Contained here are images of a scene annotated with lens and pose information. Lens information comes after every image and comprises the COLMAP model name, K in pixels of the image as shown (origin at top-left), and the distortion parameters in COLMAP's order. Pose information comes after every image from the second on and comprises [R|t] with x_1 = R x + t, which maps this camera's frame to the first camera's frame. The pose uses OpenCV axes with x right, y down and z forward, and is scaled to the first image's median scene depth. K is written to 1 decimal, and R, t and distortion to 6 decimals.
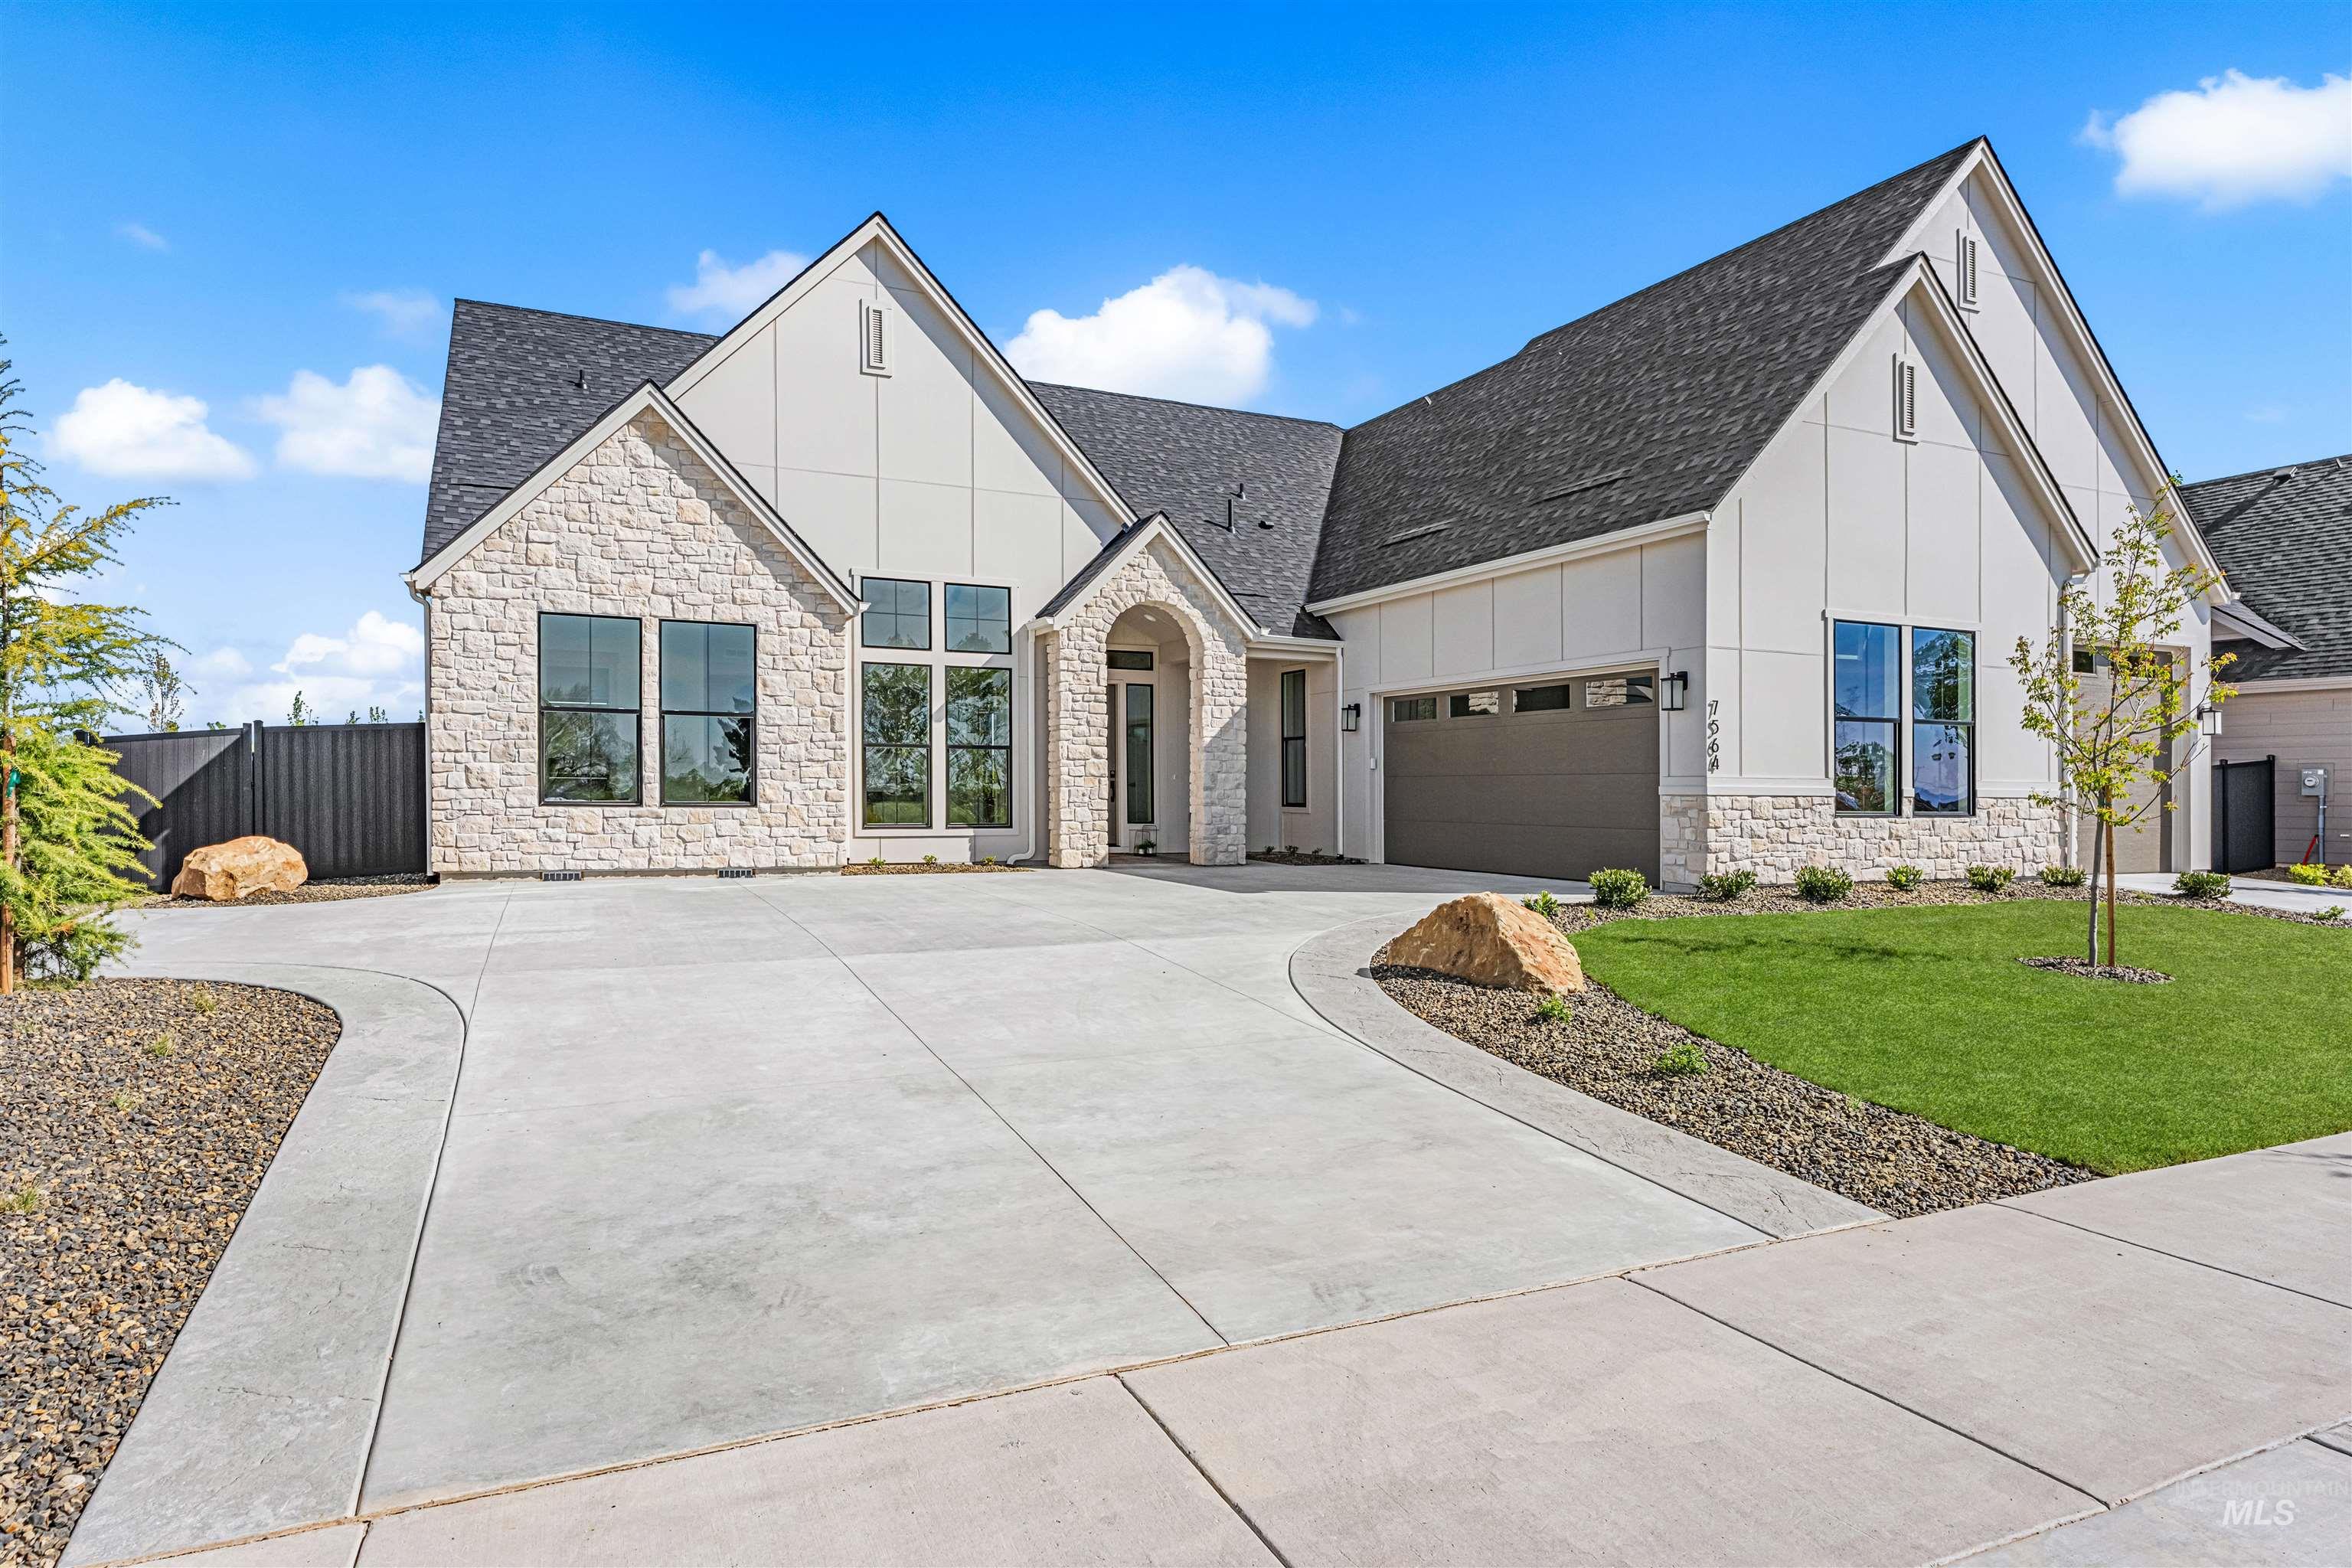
lens RADIAL K [[1328.1, 0, 1176.0], [0, 1328.1, 784.0], [0, 0, 1]] dist [0.001899, 0.000219]
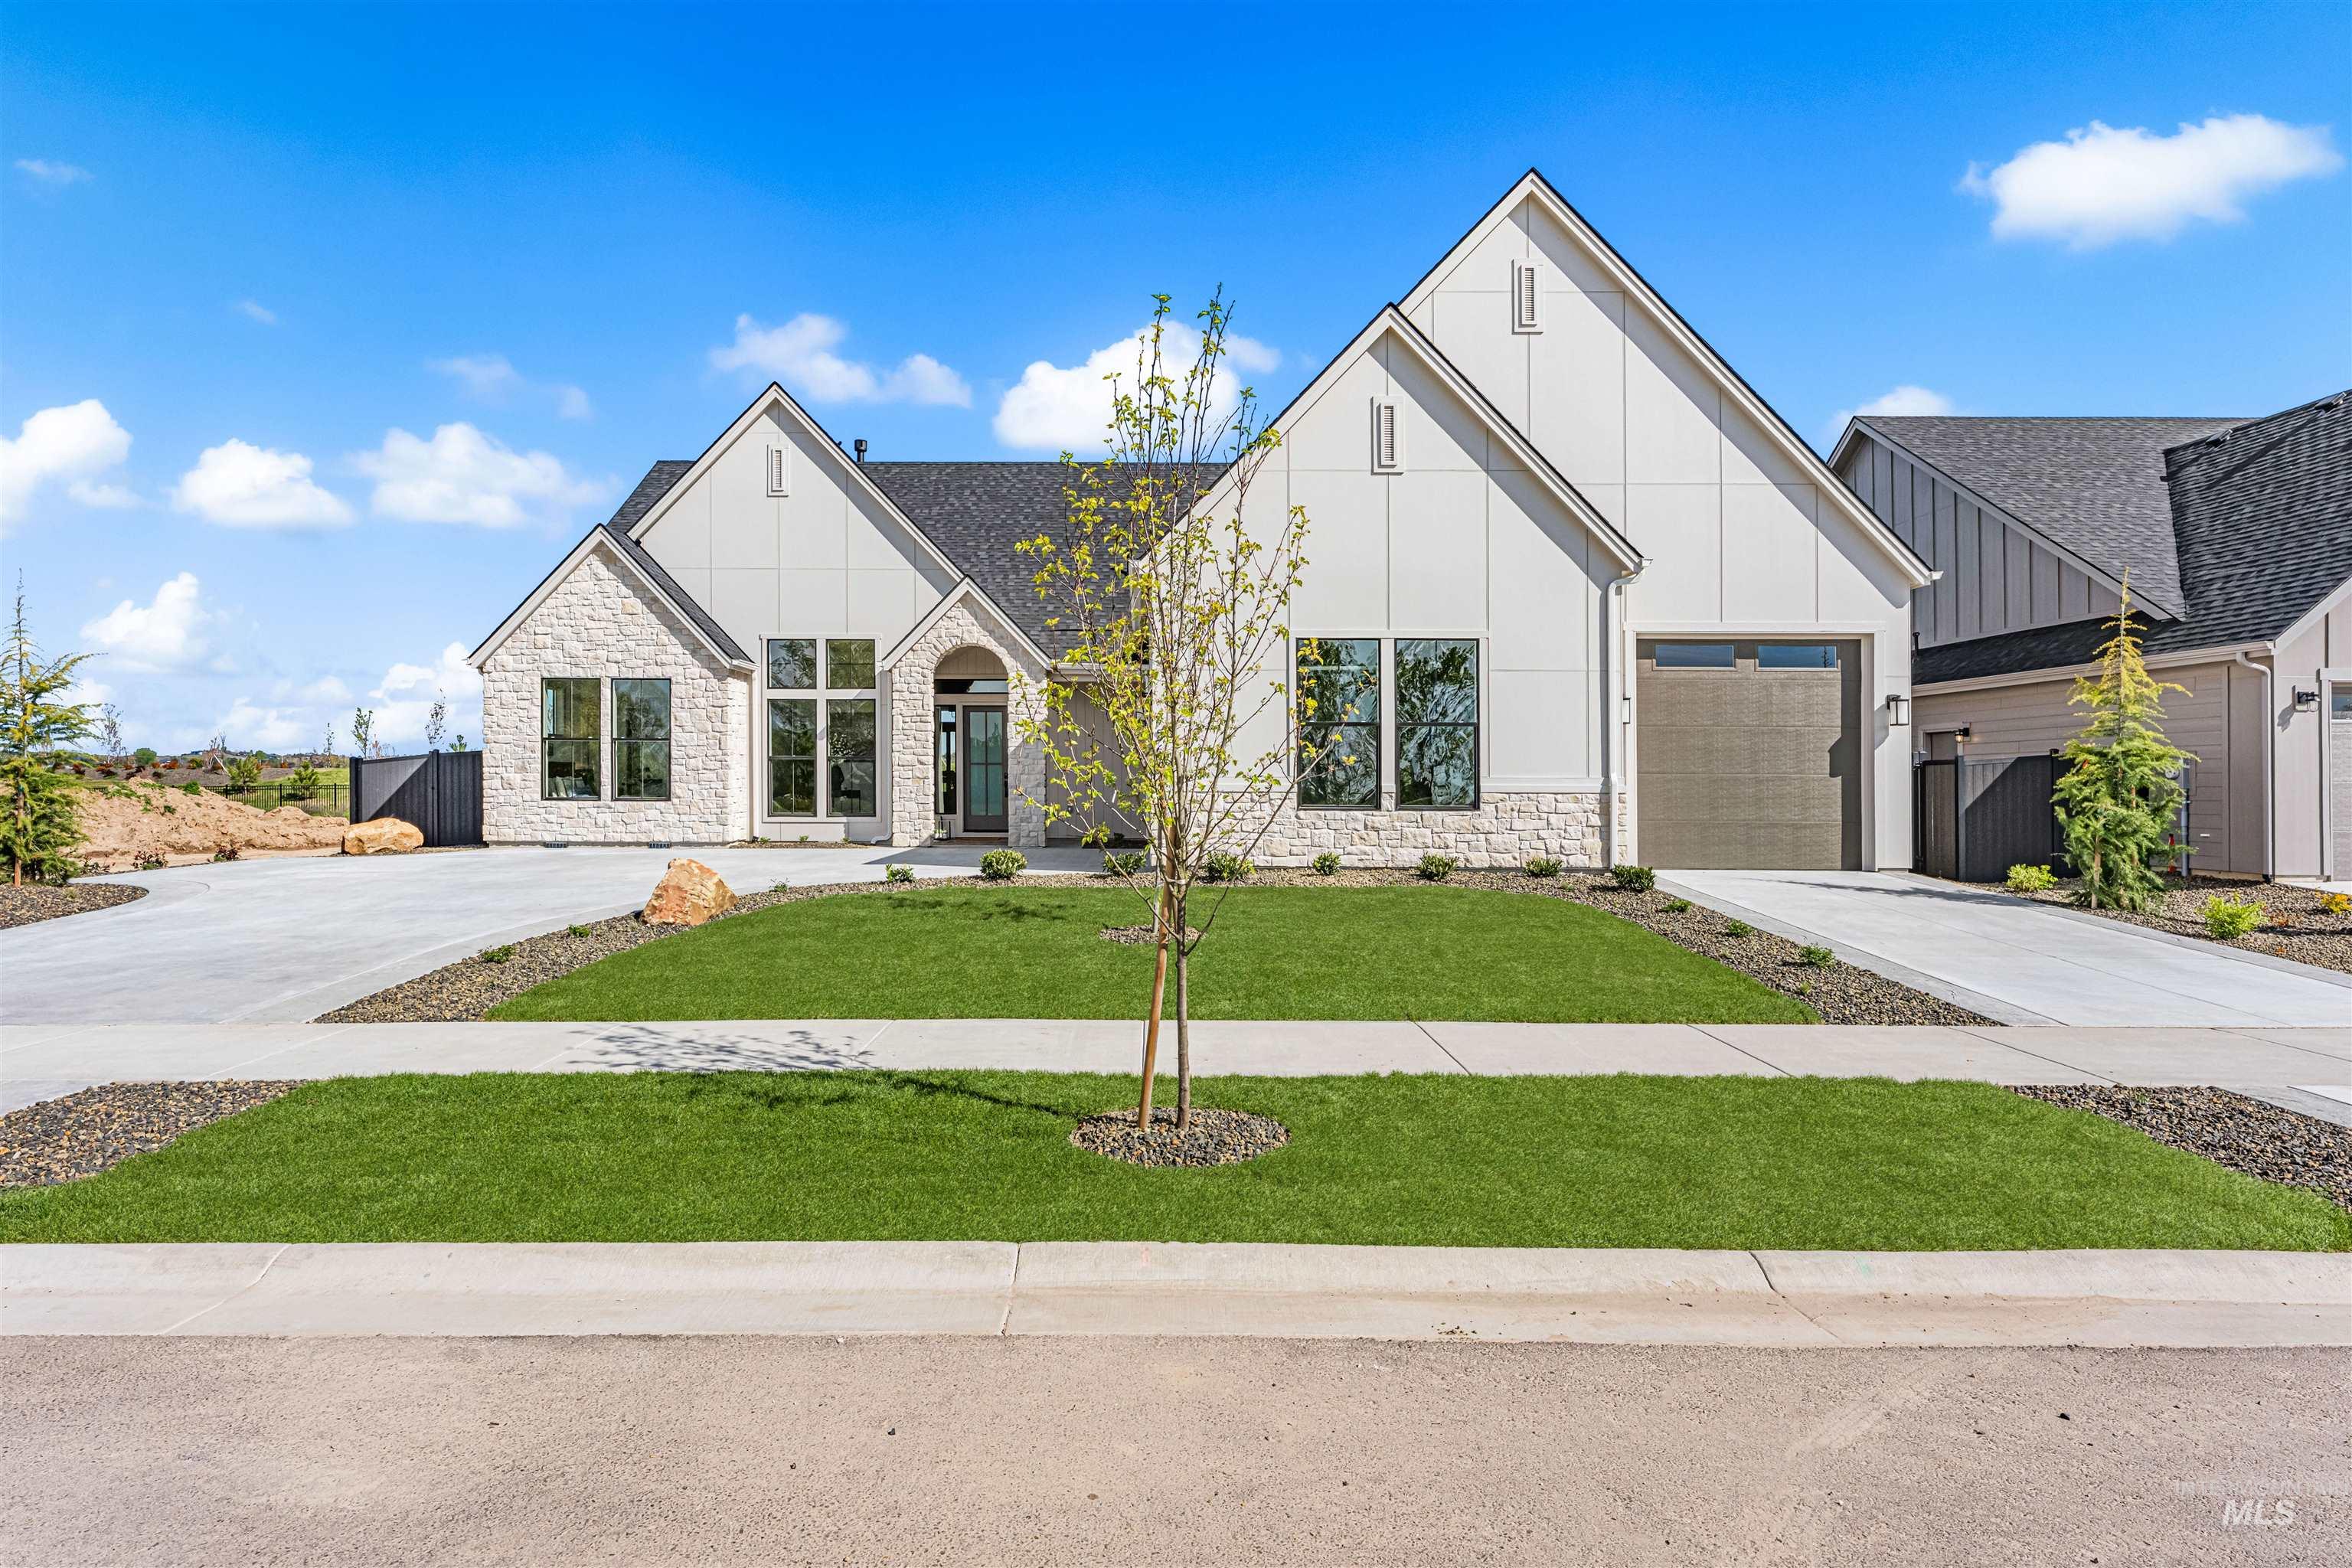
lens RADIAL K [[1229.3, 0, 1176.0], [0, 1229.3, 784.0], [0, 0, 1]] dist [0.002596, 0.000367]
pose [[0.905969, -0.005432, -0.423310, 0.795744], [0.006528, 0.999978, 0.001140, 0.000186], [0.423294, -0.003796, 0.905984, -0.009706]]
